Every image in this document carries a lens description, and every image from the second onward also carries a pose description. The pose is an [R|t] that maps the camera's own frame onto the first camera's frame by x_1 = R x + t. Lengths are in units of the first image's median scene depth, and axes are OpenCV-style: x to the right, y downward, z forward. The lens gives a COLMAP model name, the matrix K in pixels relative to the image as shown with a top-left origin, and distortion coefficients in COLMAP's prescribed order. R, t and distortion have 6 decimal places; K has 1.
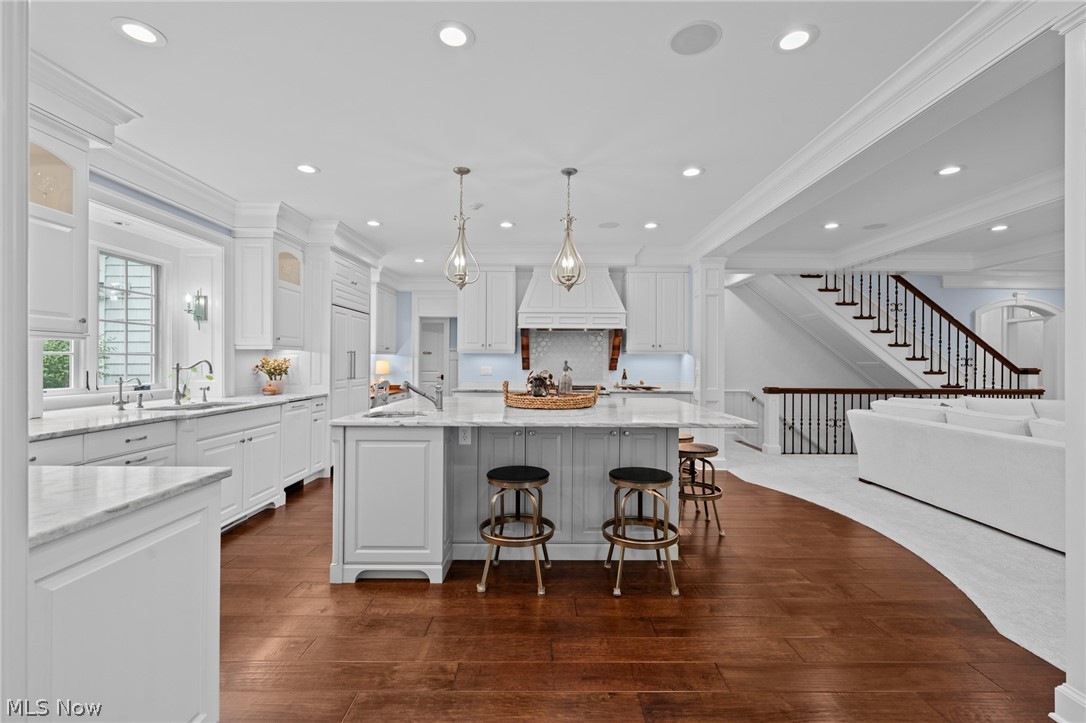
lens RADIAL K [[469.0, 0, 544.4], [0, 469.0, 359.6], [0, 0, 1]] dist [0.001486, -0.000050]
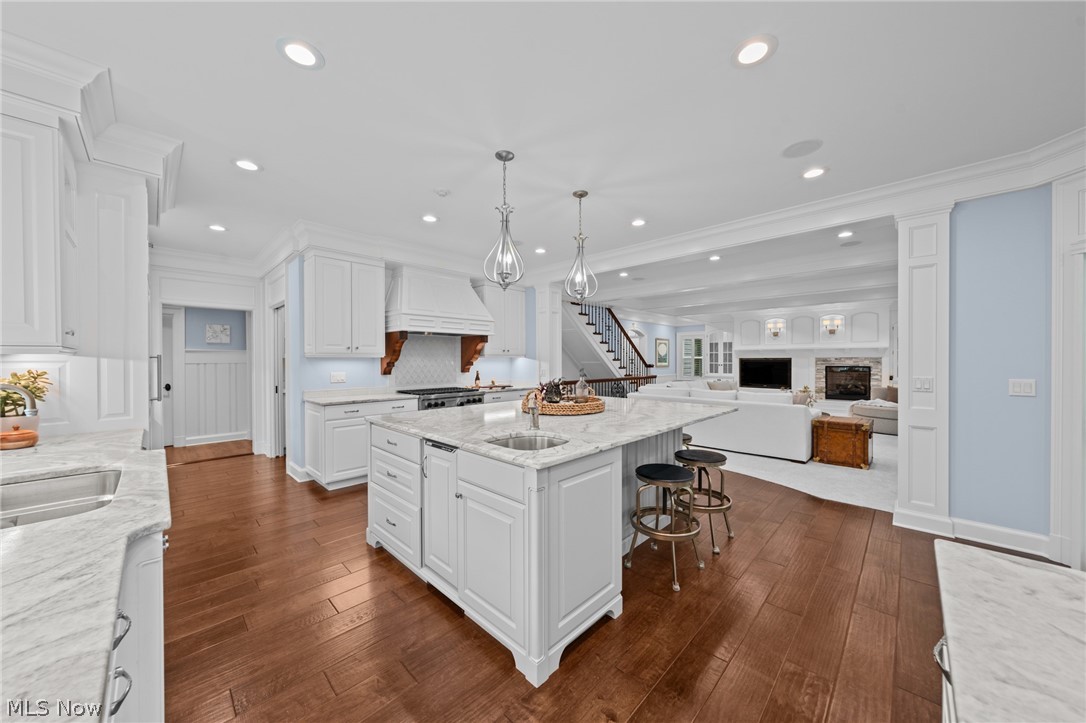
lens RADIAL K [[380.9, 0, 546.7], [0, 380.9, 362.4], [0, 0, 1]] dist [-0.003100, -0.000066]
pose [[0.695483, -0.012855, 0.718428, -0.346879], [0.005052, 0.999903, 0.013000, -0.011091], [-0.718525, -0.005411, 0.695480, 0.239223]]
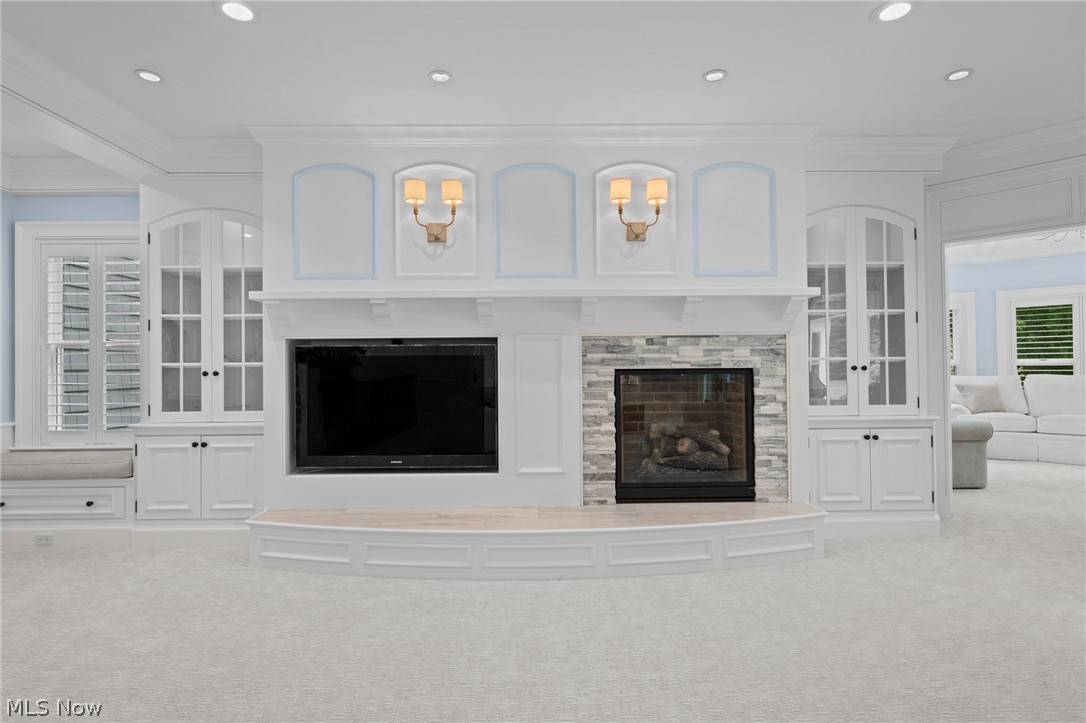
lens RADIAL K [[542.2, 0, 548.3], [0, 542.2, 362.2], [0, 0, 1]] dist [0.000375, -0.000776]
pose [[-0.007018, 0.003748, 0.999968, 0.971272], [0.008053, 0.999961, -0.003692, 0.022371], [-0.999943, 0.008027, -0.007048, 0.562120]]
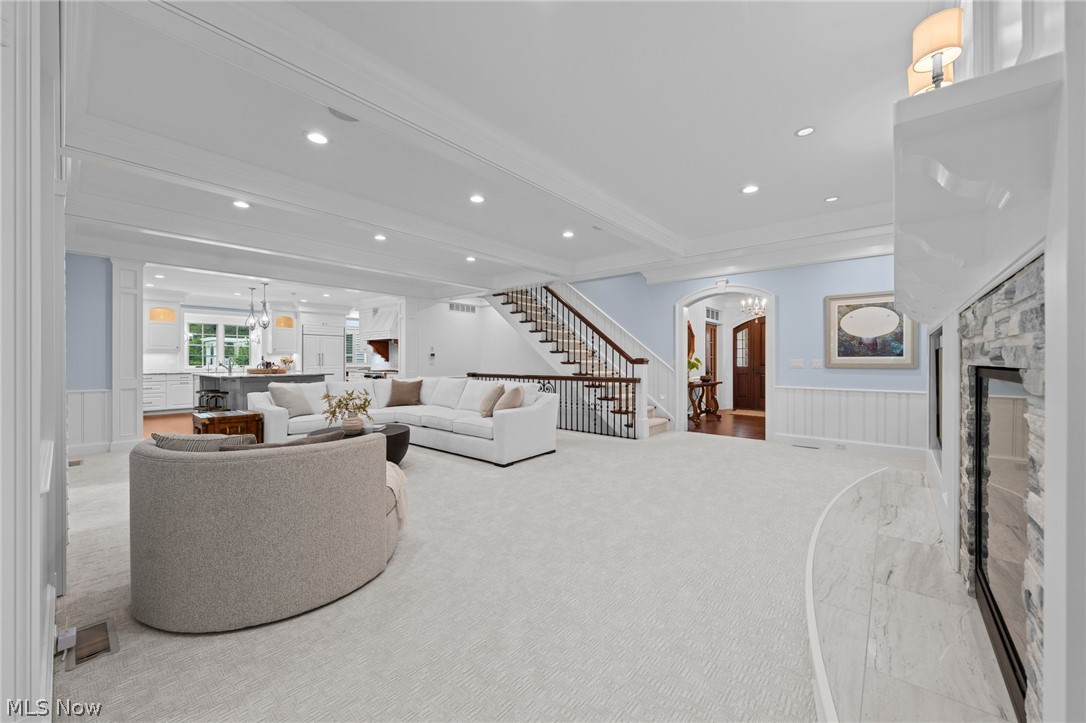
lens RADIAL K [[423.2, 0, 539.7], [0, 423.2, 360.8], [0, 0, 1]] dist [-0.000587, -0.000058]
pose [[0.764181, -0.009046, -0.644938, 1.474583], [0.004978, 0.999955, -0.008127, 0.031040], [0.644982, 0.003000, 0.764192, 0.116692]]
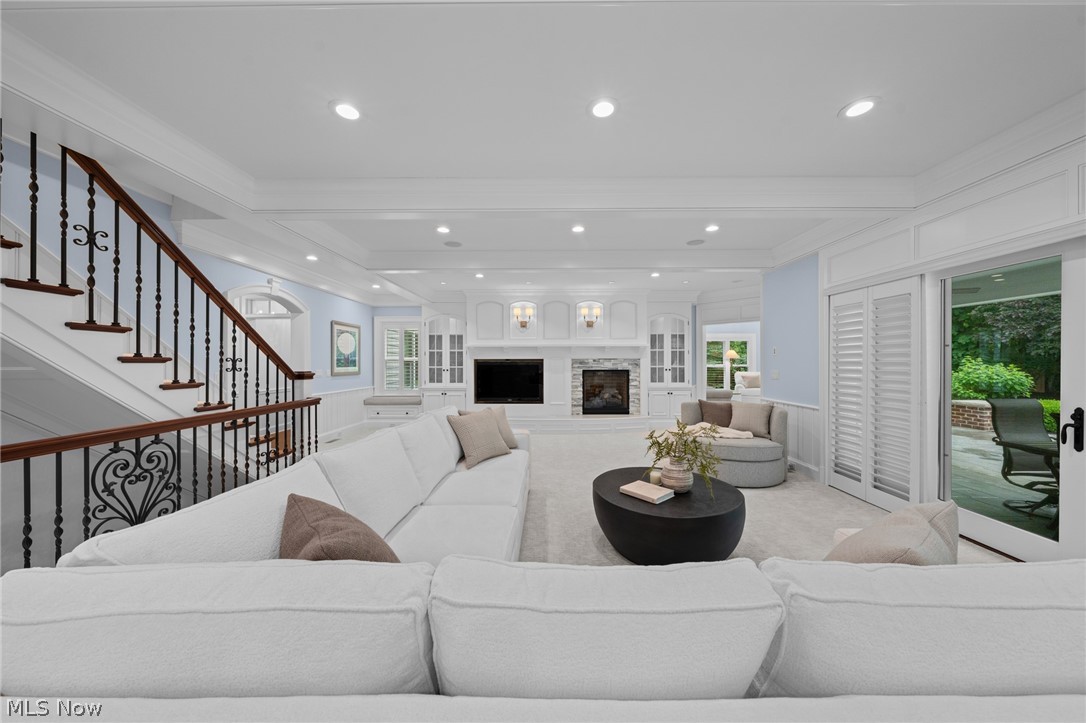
lens RADIAL K [[364.8, 0, 547.2], [0, 364.8, 362.0], [0, 0, 1]] dist [-0.007515, 0.000109]
pose [[0.009746, -0.004578, 0.999942, 0.429322], [0.001429, 0.999989, 0.004564, -0.000115], [-0.999951, 0.001384, 0.009753, 0.586545]]
